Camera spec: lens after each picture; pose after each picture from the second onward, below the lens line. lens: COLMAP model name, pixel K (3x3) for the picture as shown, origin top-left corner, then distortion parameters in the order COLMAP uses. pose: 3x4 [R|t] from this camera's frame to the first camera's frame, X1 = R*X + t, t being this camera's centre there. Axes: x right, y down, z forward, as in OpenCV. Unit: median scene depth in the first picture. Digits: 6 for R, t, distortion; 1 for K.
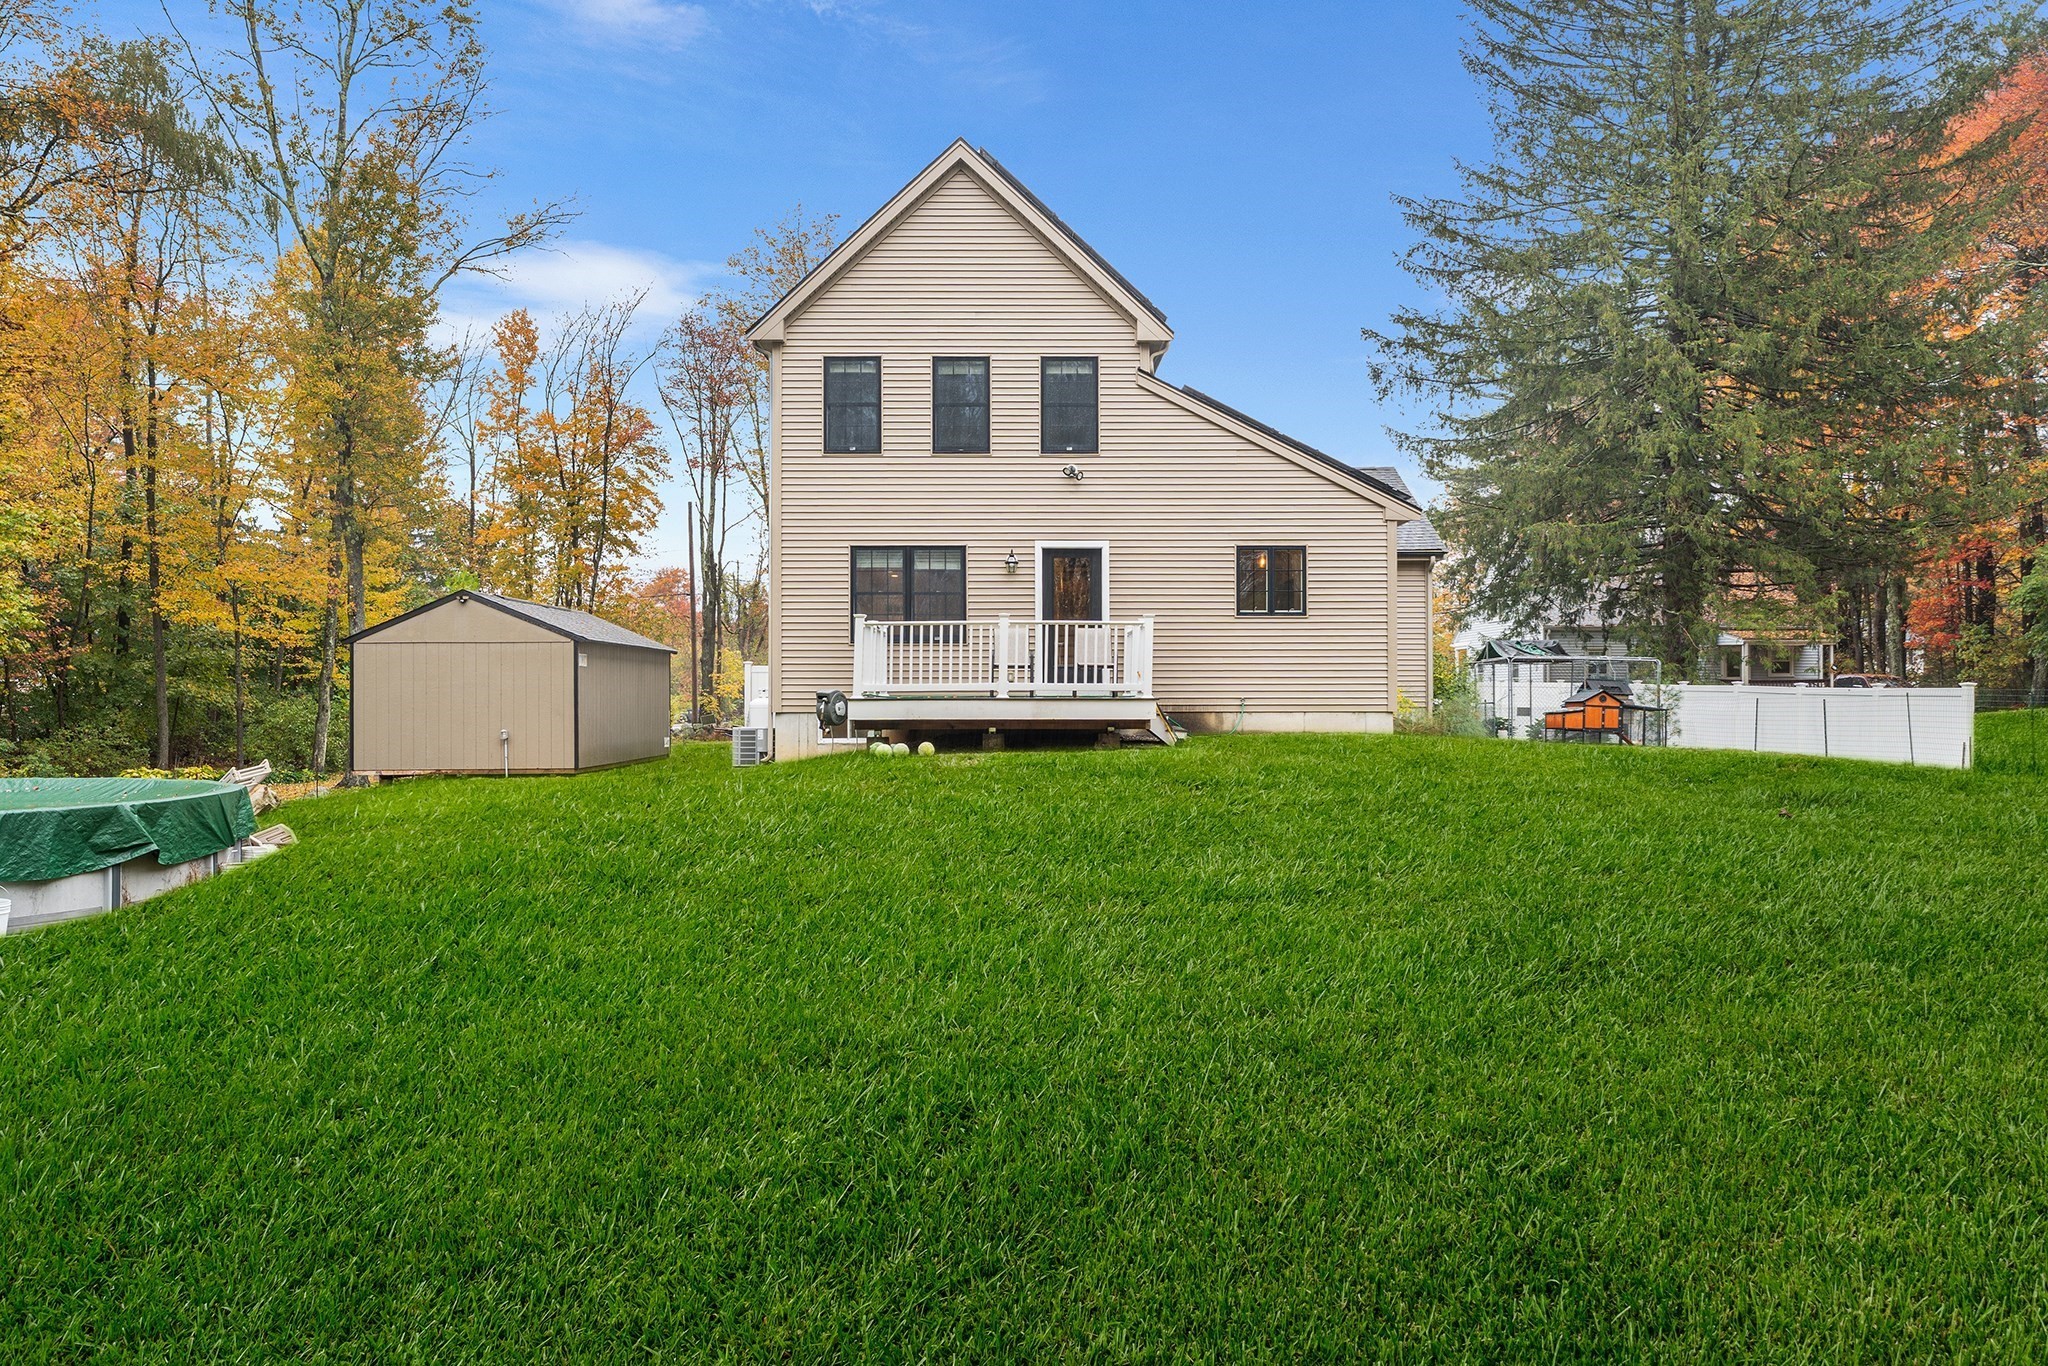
lens RADIAL K [[1400.6, 0, 1028.9], [0, 1400.6, 677.1], [0, 0, 1]] dist [-0.003848, 0.007716]
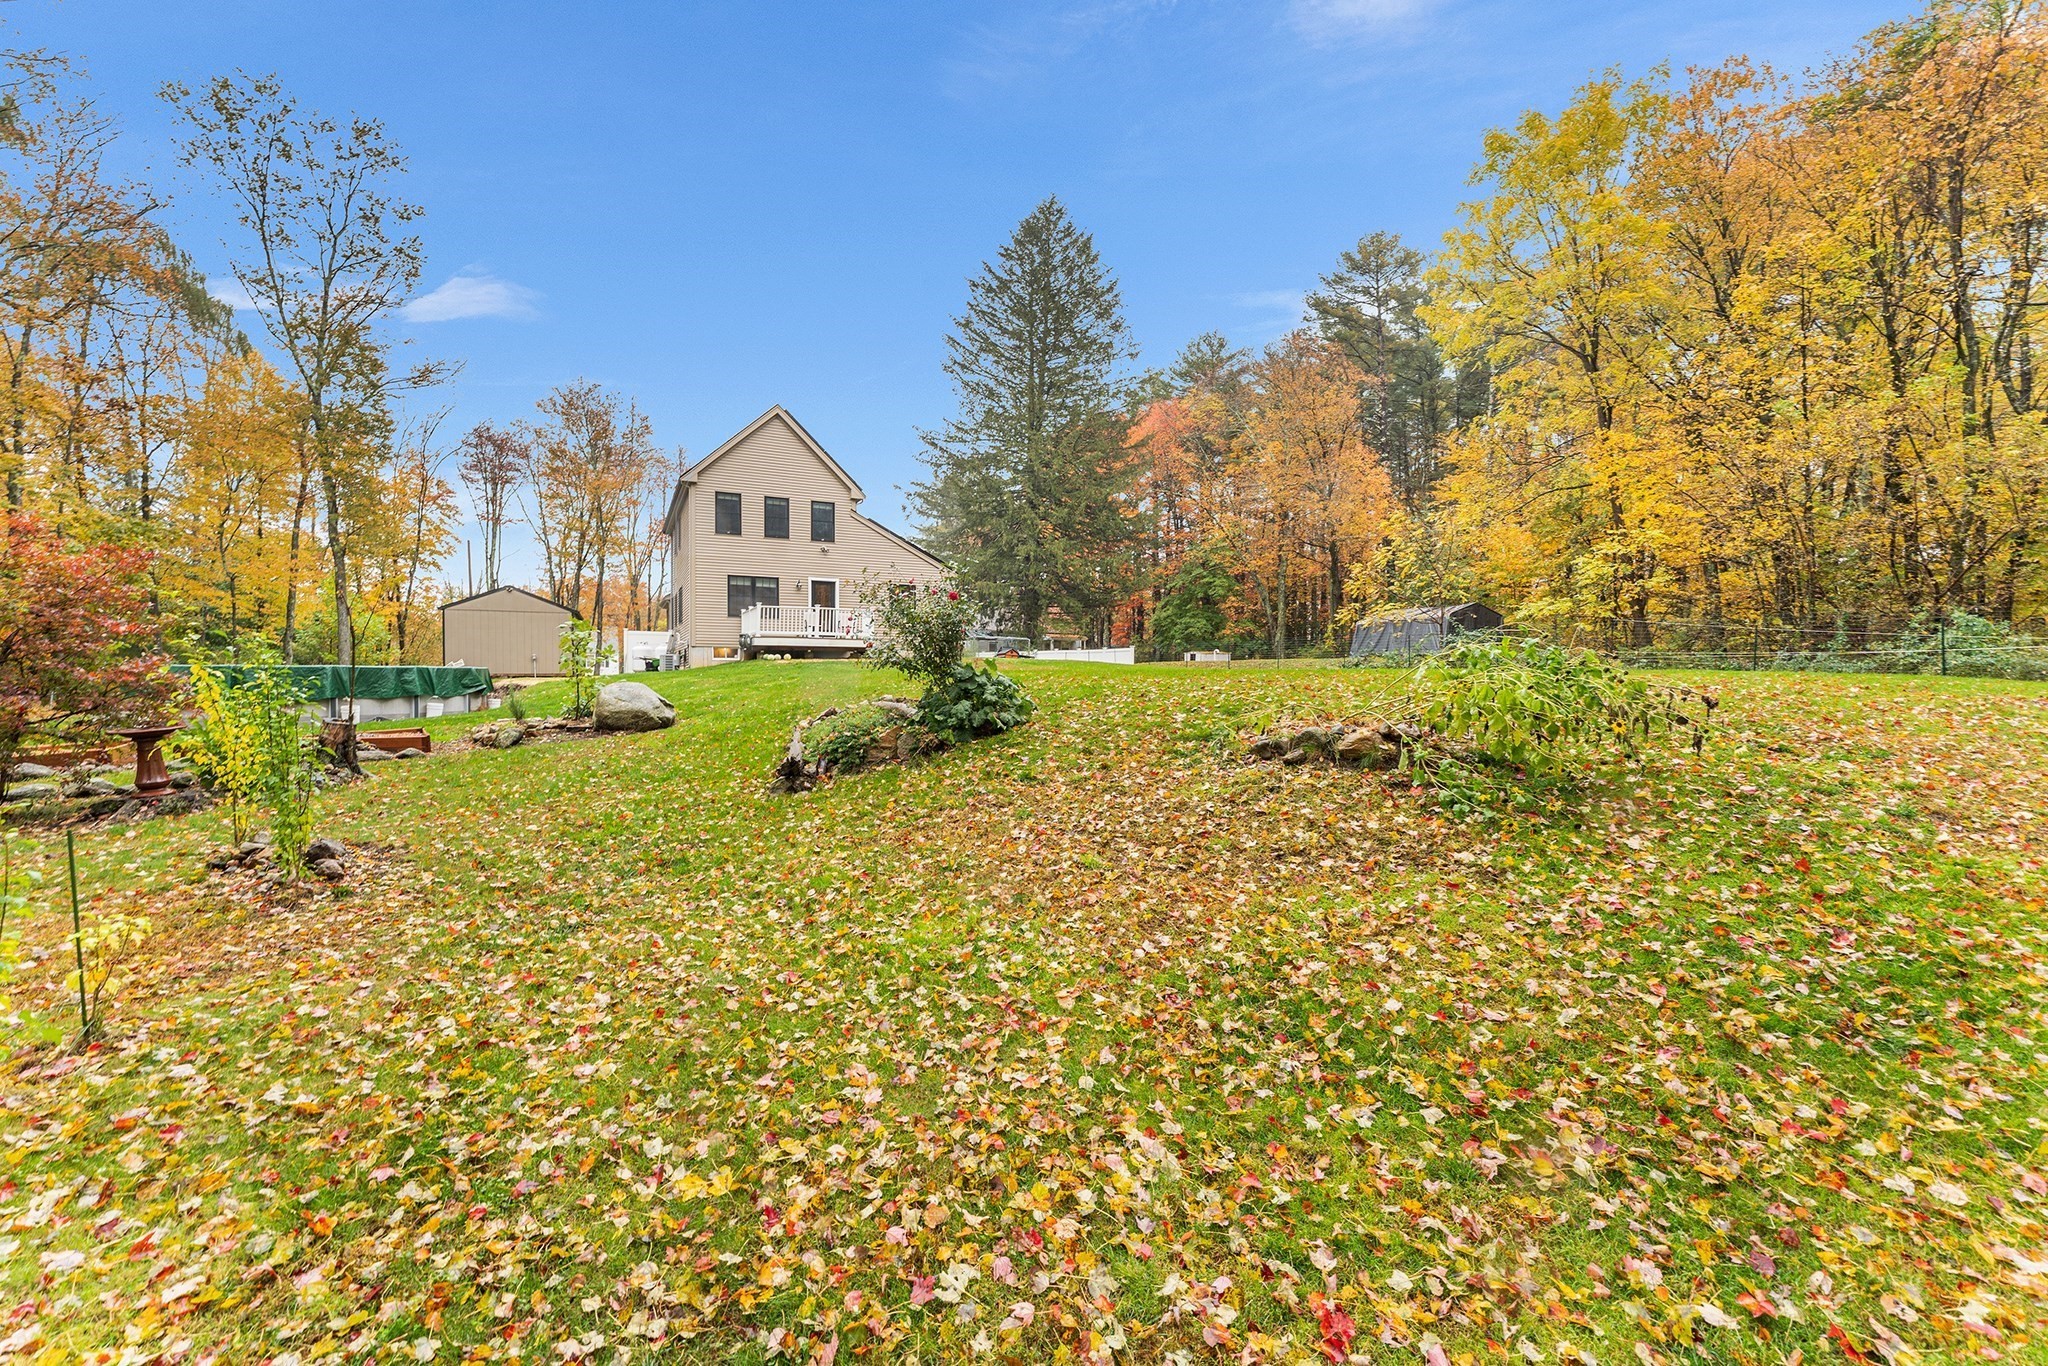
lens RADIAL K [[831.1, 0, 1021.1], [0, 831.1, 687.1], [0, 0, 1]] dist [-0.002981, 0.000199]
pose [[0.898223, -0.001205, 0.439539, -0.294270], [-0.008557, 0.999759, 0.020228, 0.059734], [-0.439457, -0.021931, 0.897996, -0.446375]]
